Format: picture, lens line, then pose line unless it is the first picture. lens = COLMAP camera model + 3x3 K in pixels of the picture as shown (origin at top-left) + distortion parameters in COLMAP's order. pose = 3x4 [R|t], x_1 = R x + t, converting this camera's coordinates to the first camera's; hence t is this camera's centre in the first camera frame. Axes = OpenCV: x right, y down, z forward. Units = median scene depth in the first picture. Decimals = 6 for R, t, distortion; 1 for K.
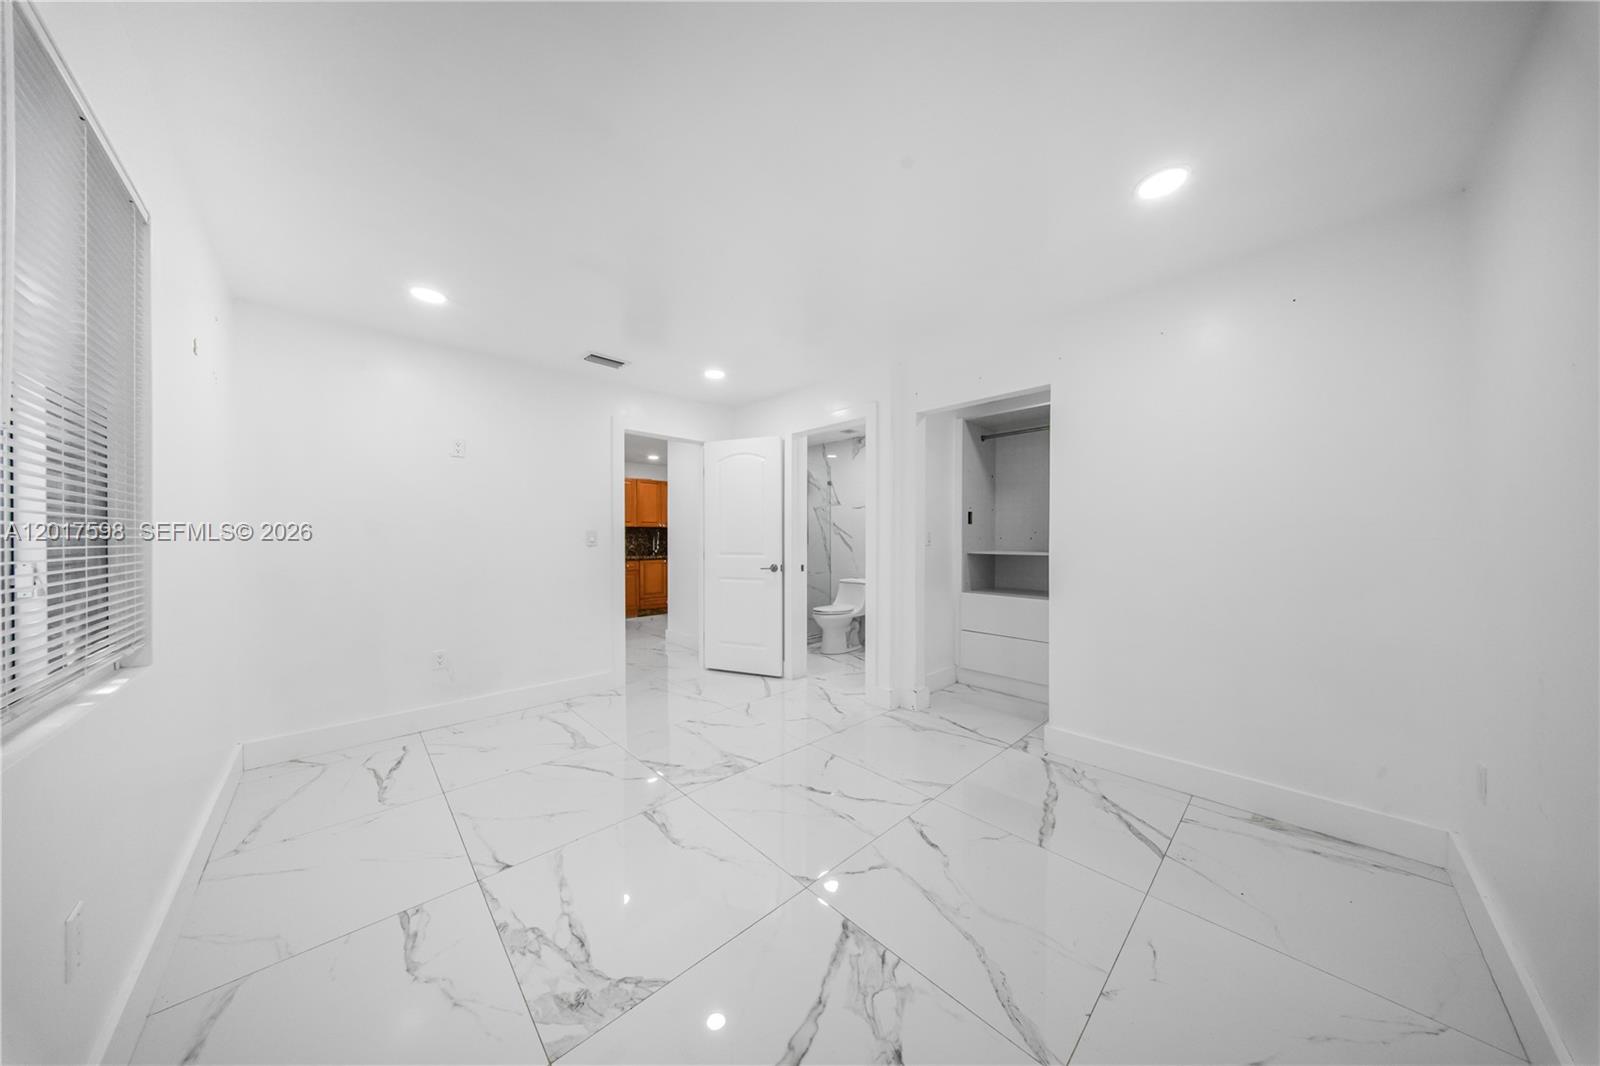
lens RADIAL K [[485.3, 0, 807.9], [0, 485.3, 539.1], [0, 0, 1]] dist [-0.001604, -0.001826]
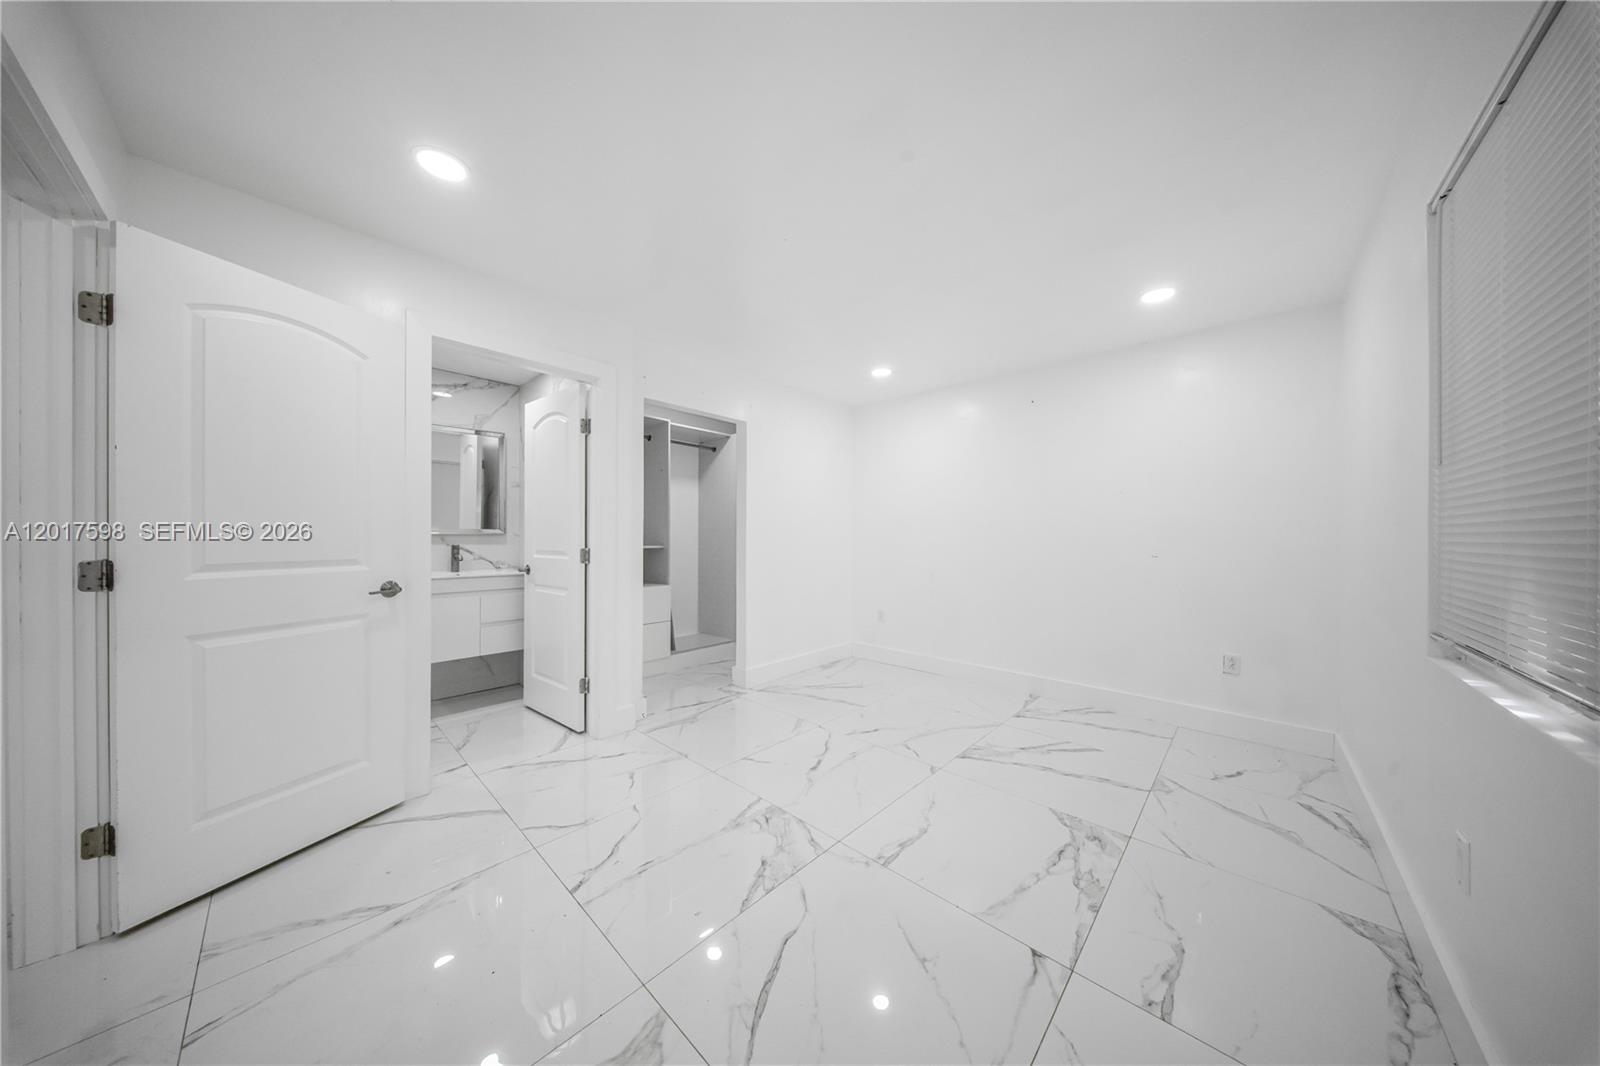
lens RADIAL K [[485.3, 0, 813.2], [0, 485.3, 531.4], [0, 0, 1]] dist [-0.001604, -0.001826]
pose [[-0.061852, 0.005742, 0.998069, -0.800682], [0.003420, 0.999979, -0.005541, 0.006825], [-0.998079, 0.003071, -0.061871, 0.817549]]
